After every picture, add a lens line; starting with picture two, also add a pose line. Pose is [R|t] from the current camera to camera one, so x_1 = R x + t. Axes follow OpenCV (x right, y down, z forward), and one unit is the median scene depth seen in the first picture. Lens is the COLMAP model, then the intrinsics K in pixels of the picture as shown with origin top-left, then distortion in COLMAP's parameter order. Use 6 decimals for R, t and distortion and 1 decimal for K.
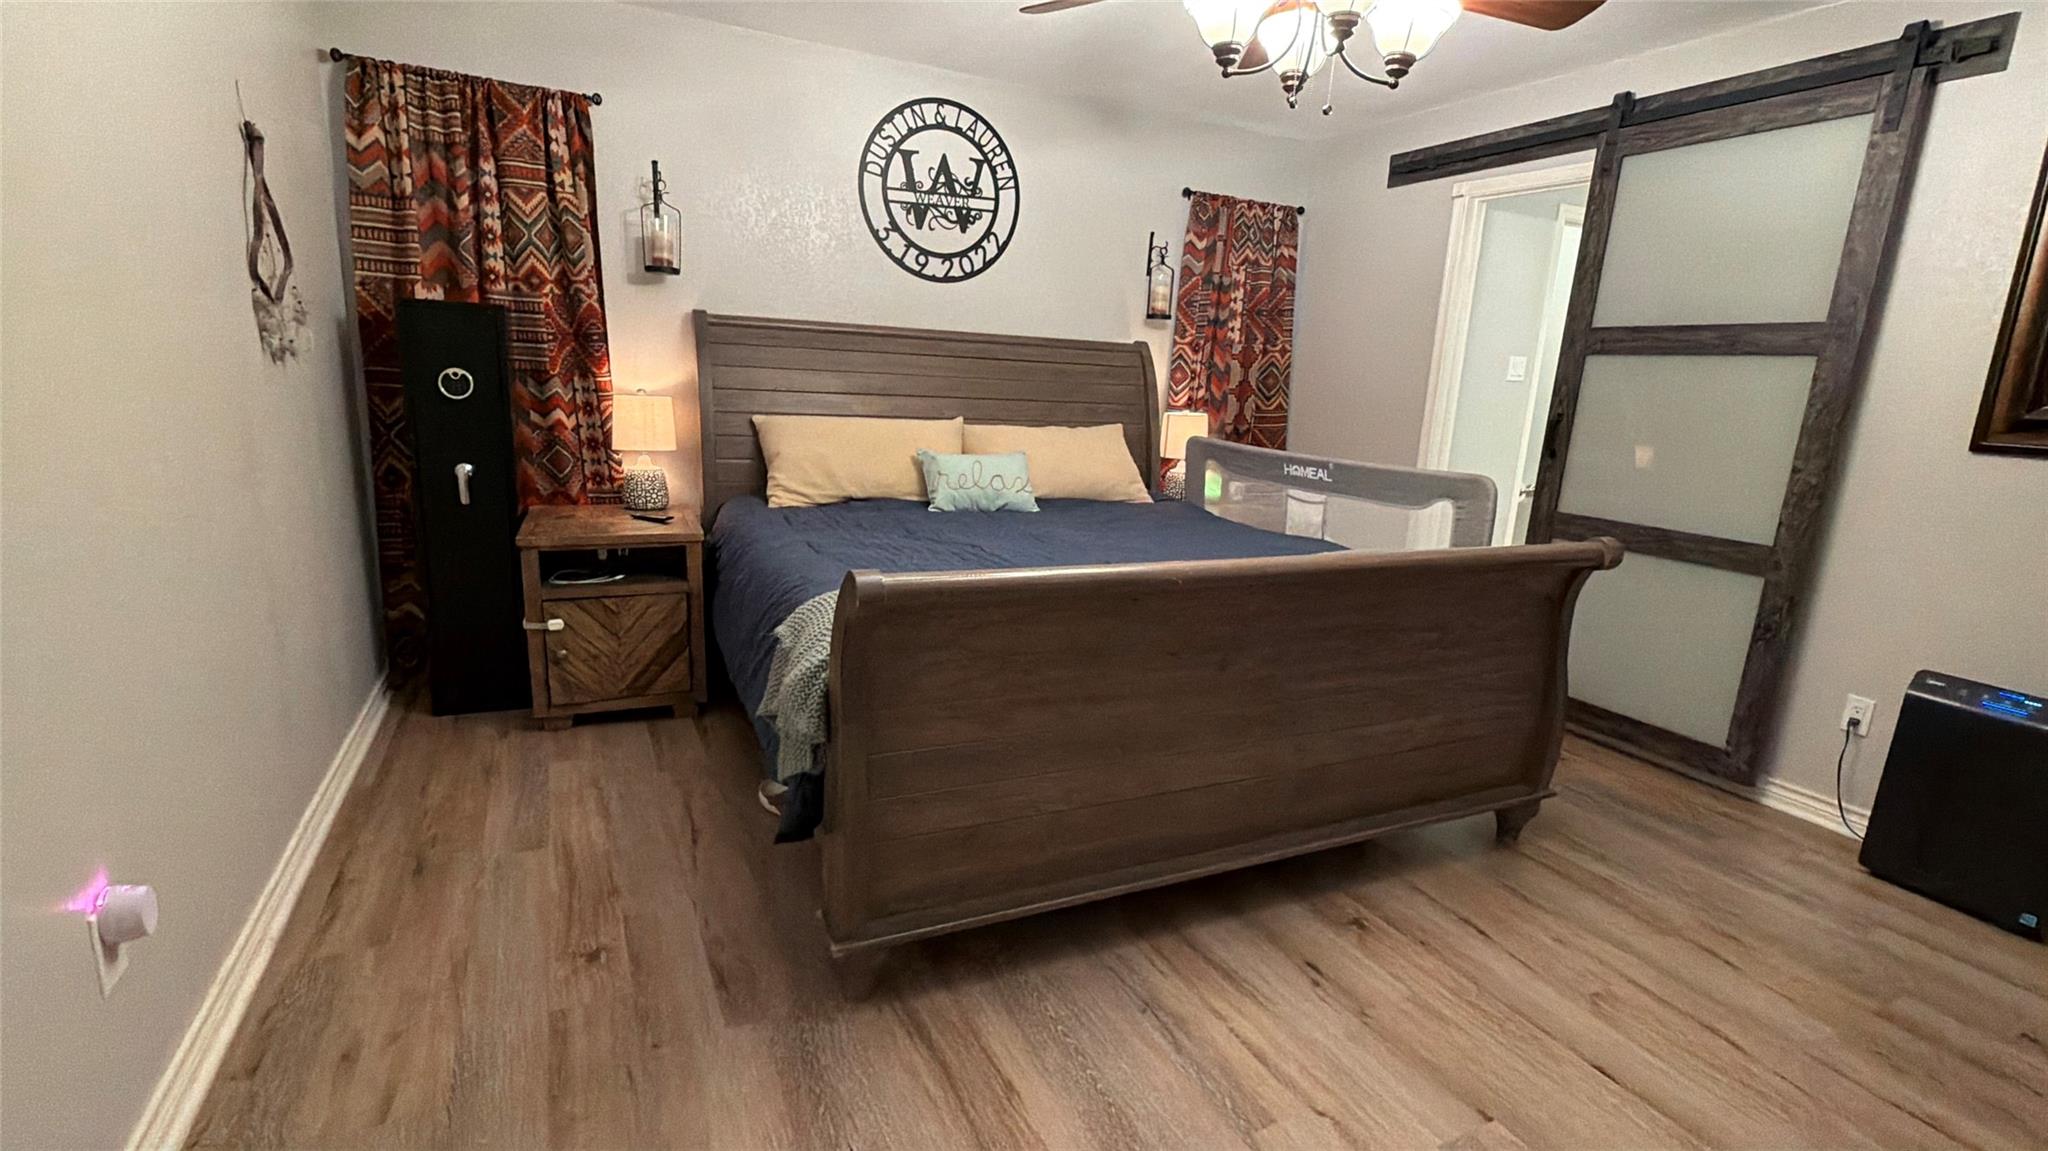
lens RADIAL K [[922.0, 0, 1022.5], [0, 922.0, 575.1], [0, 0, 1]] dist [0.001114, 0.000366]
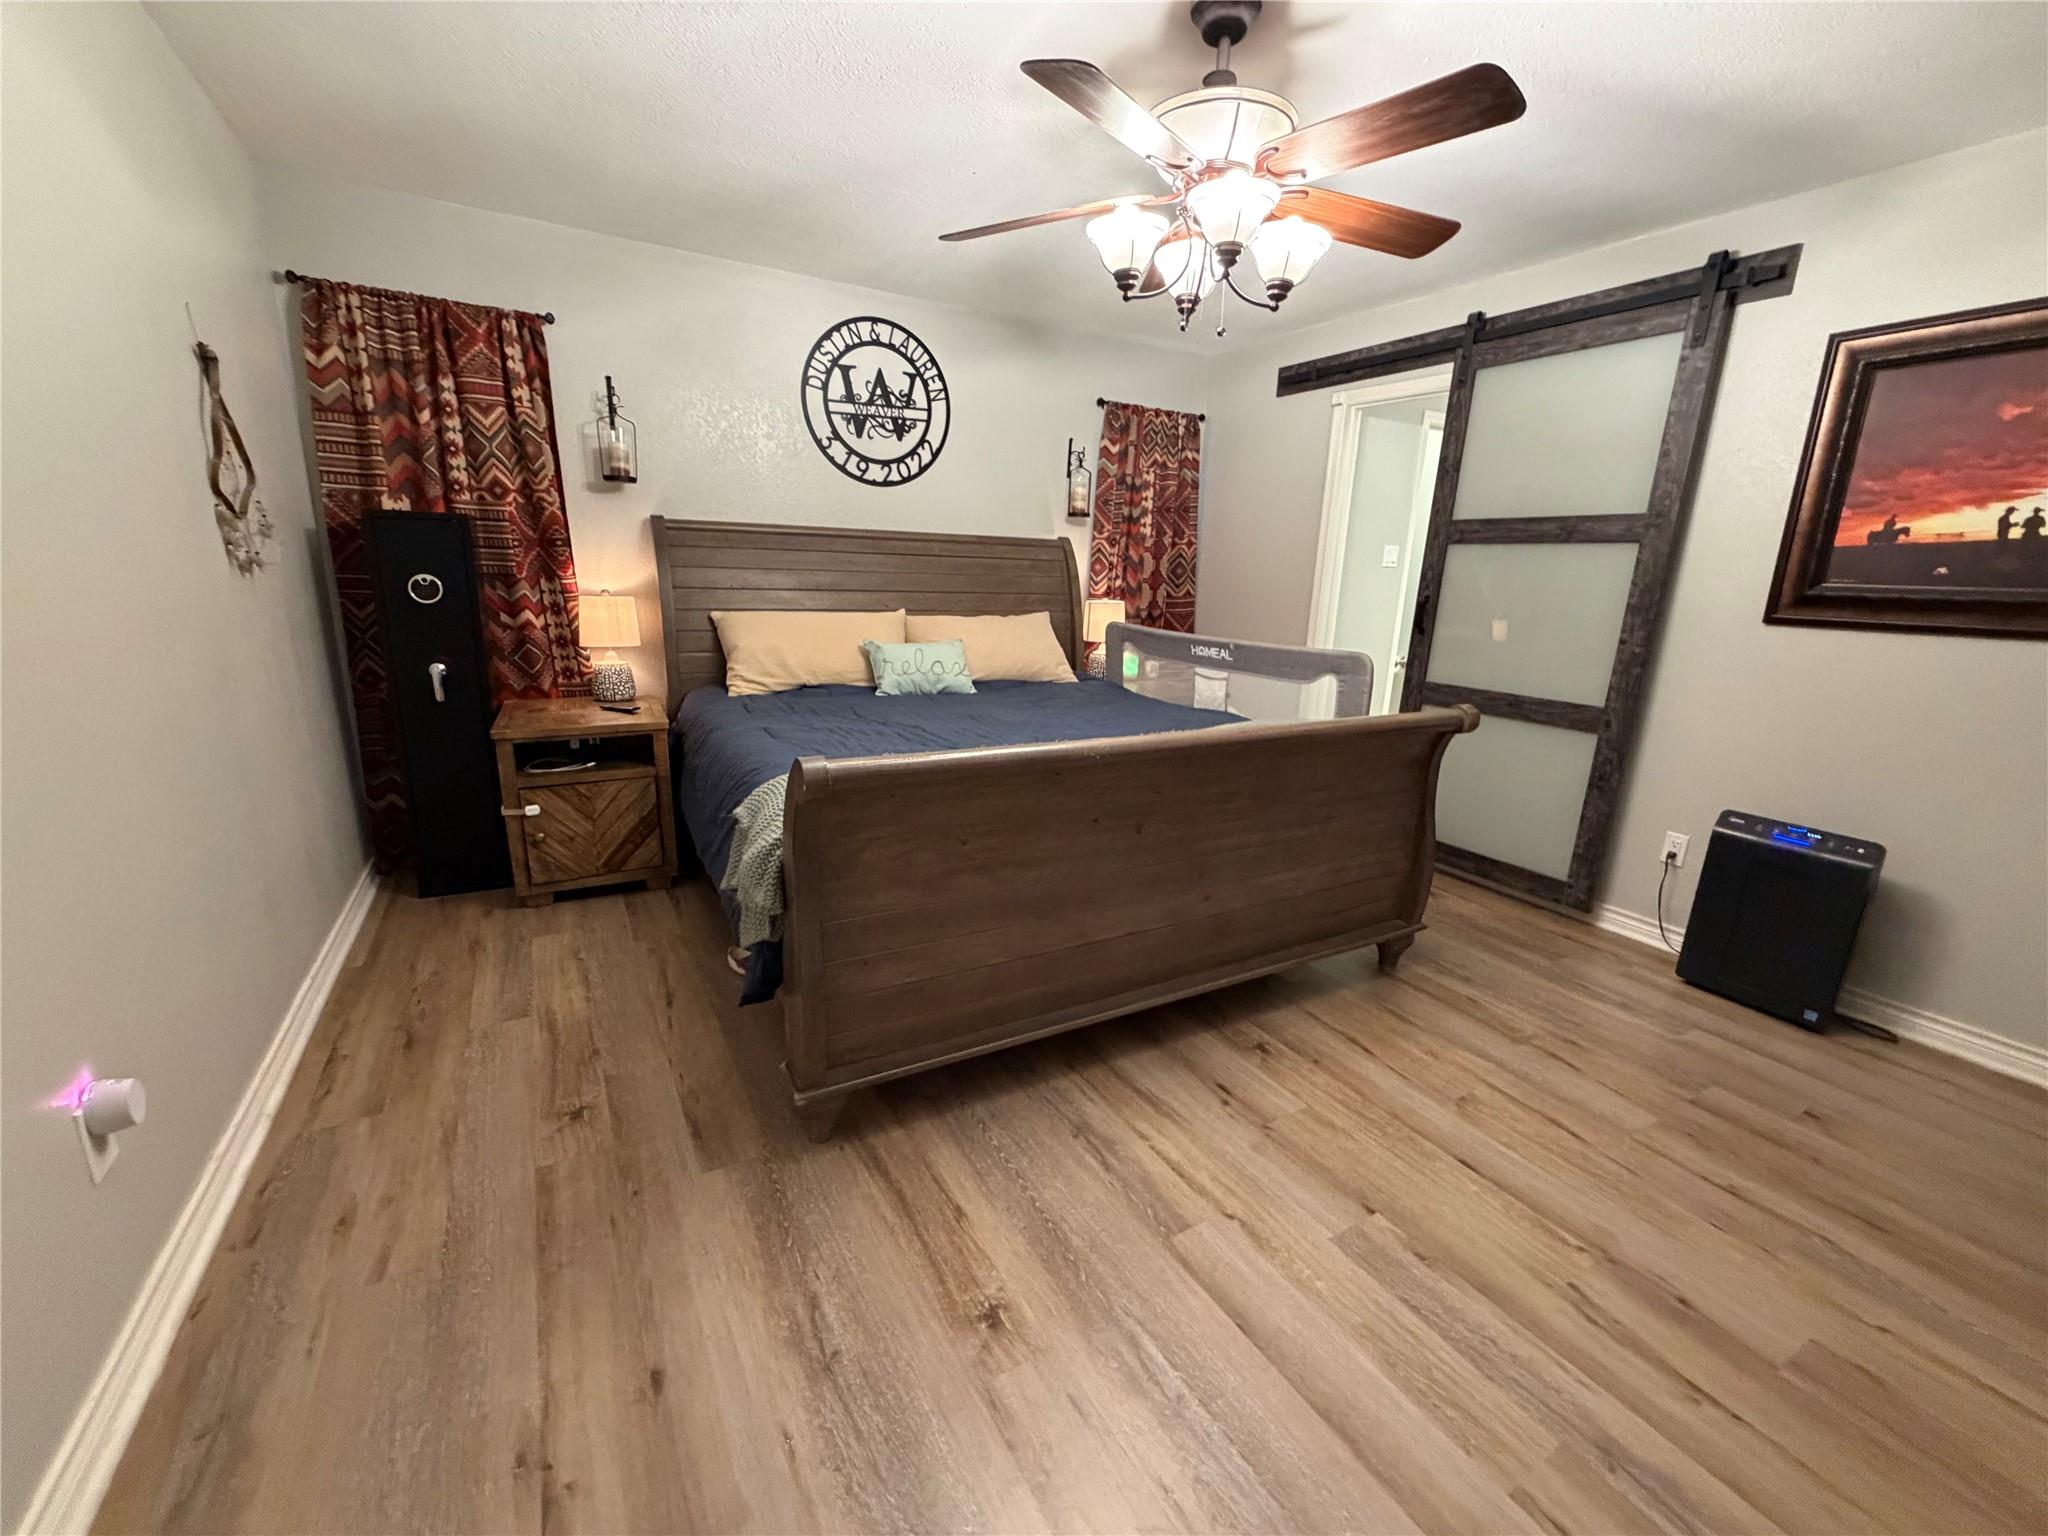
lens RADIAL K [[819.5, 0, 1017.7], [0, 819.5, 768.5], [0, 0, 1]] dist [-0.001072, 0.000673]
pose [[0.997886, -0.031684, 0.056737, 0.011074], [0.029980, 0.999081, 0.030645, -0.008363], [-0.057656, -0.028879, 0.997919, 0.006428]]
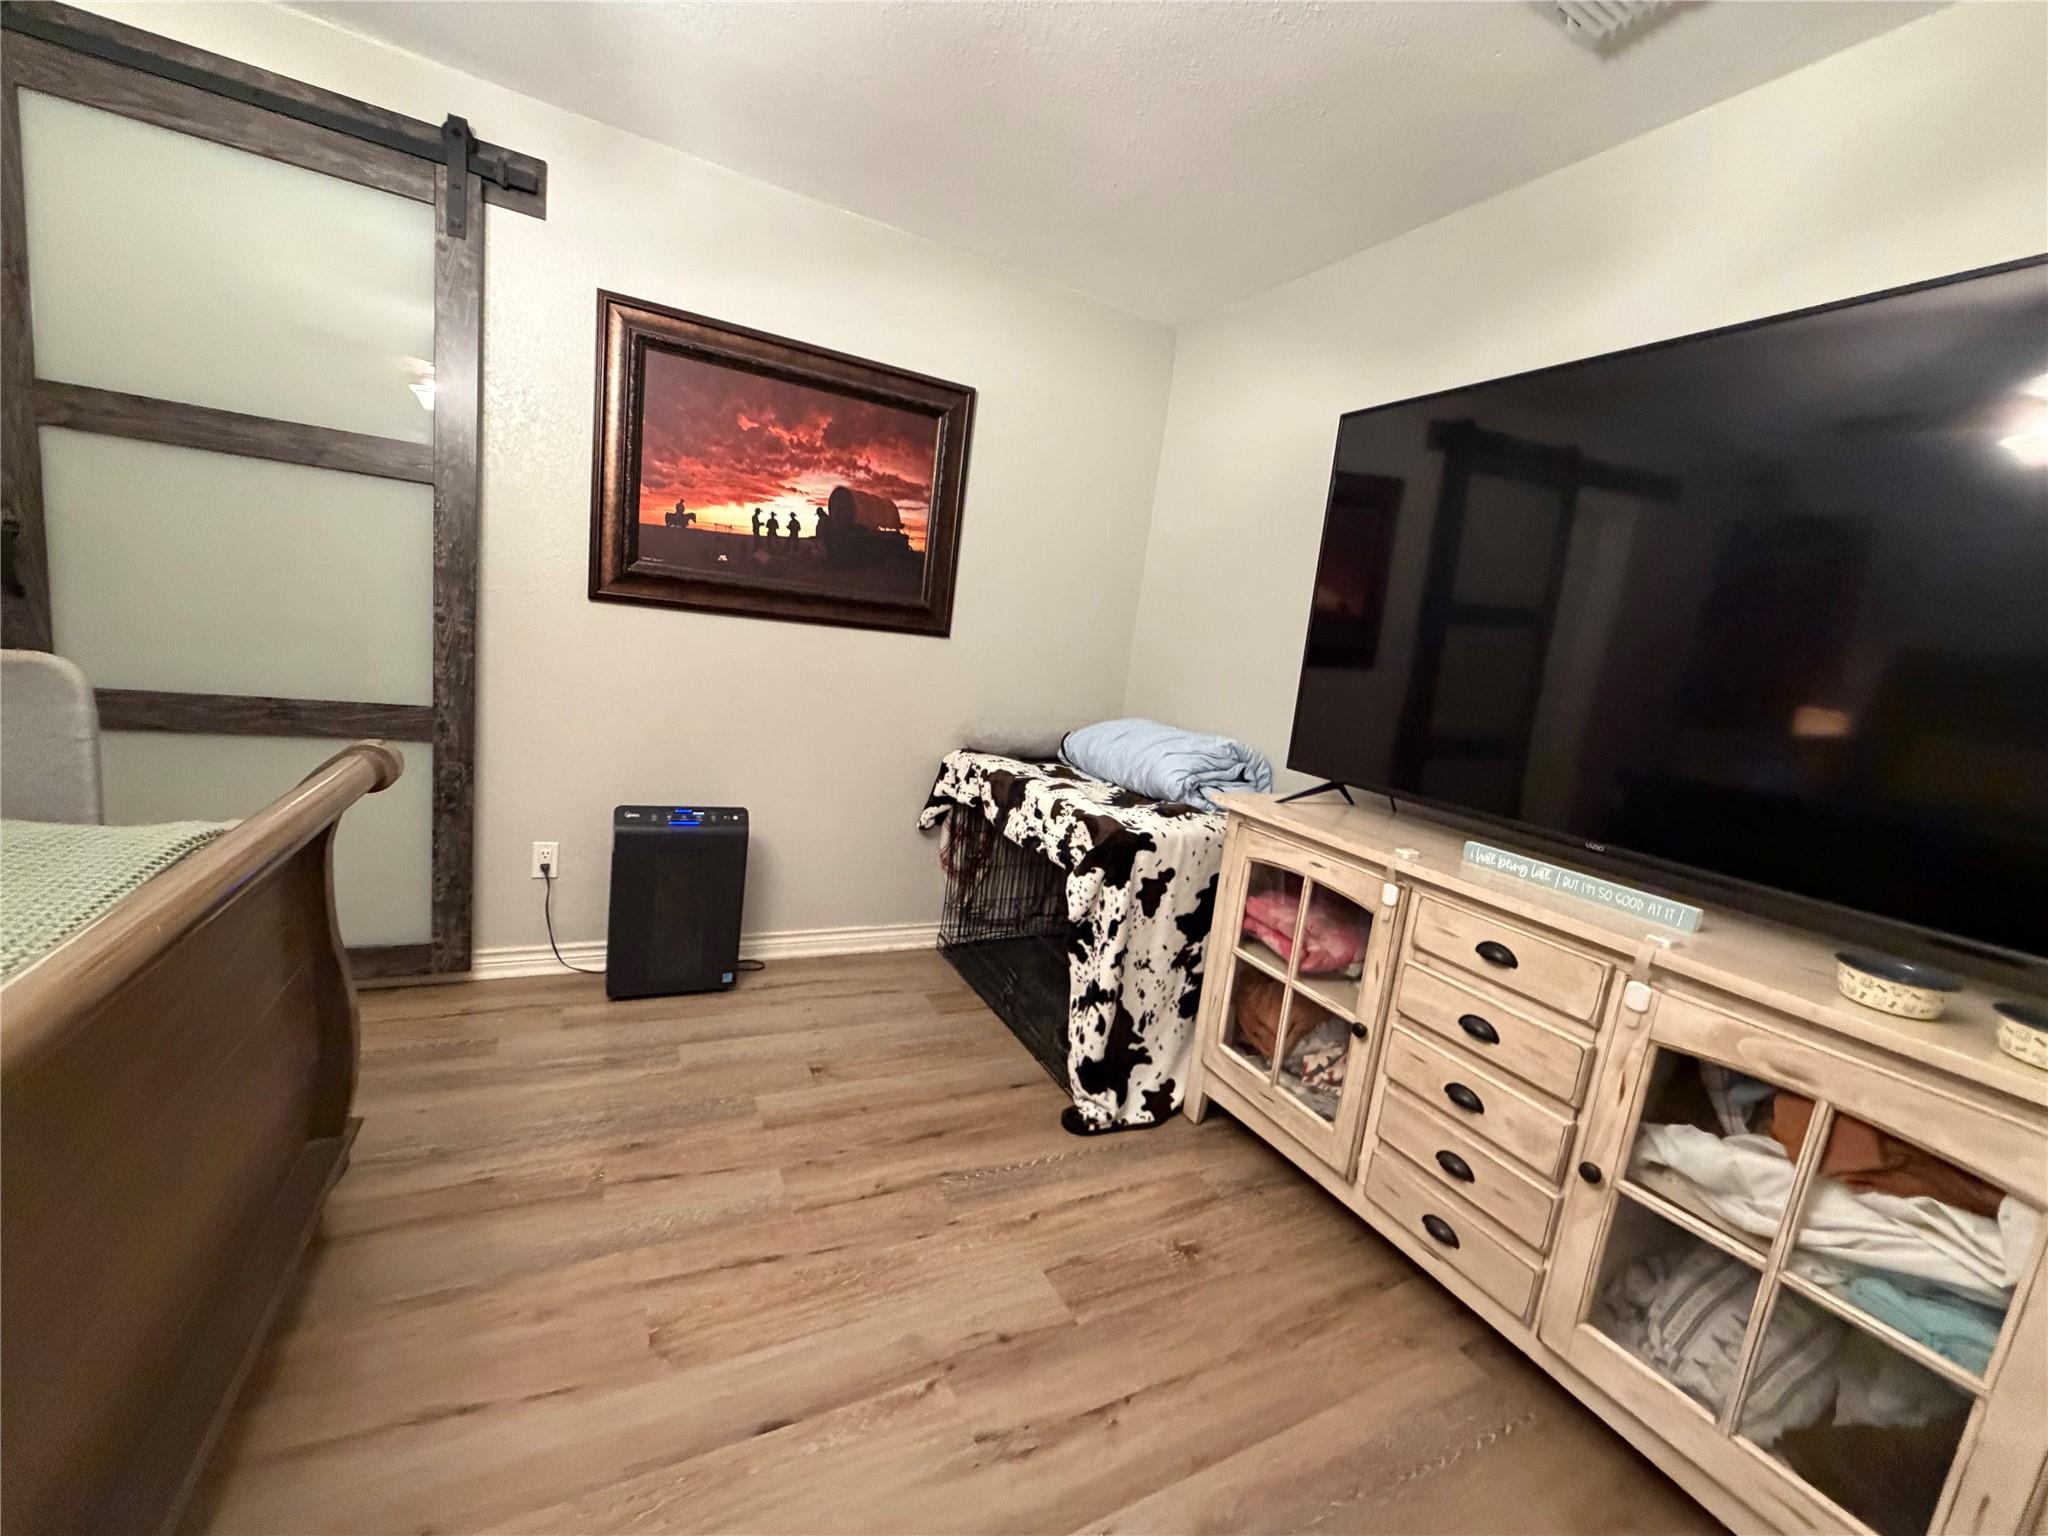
lens RADIAL K [[819.5, 0, 1023.8], [0, 819.5, 770.2], [0, 0, 1]] dist [-0.001072, 0.000673]
pose [[-0.010497, -0.217885, 0.975918, 0.039817], [0.097148, 0.971133, 0.217862, -0.089637], [-0.995215, 0.097095, 0.010973, 0.454409]]
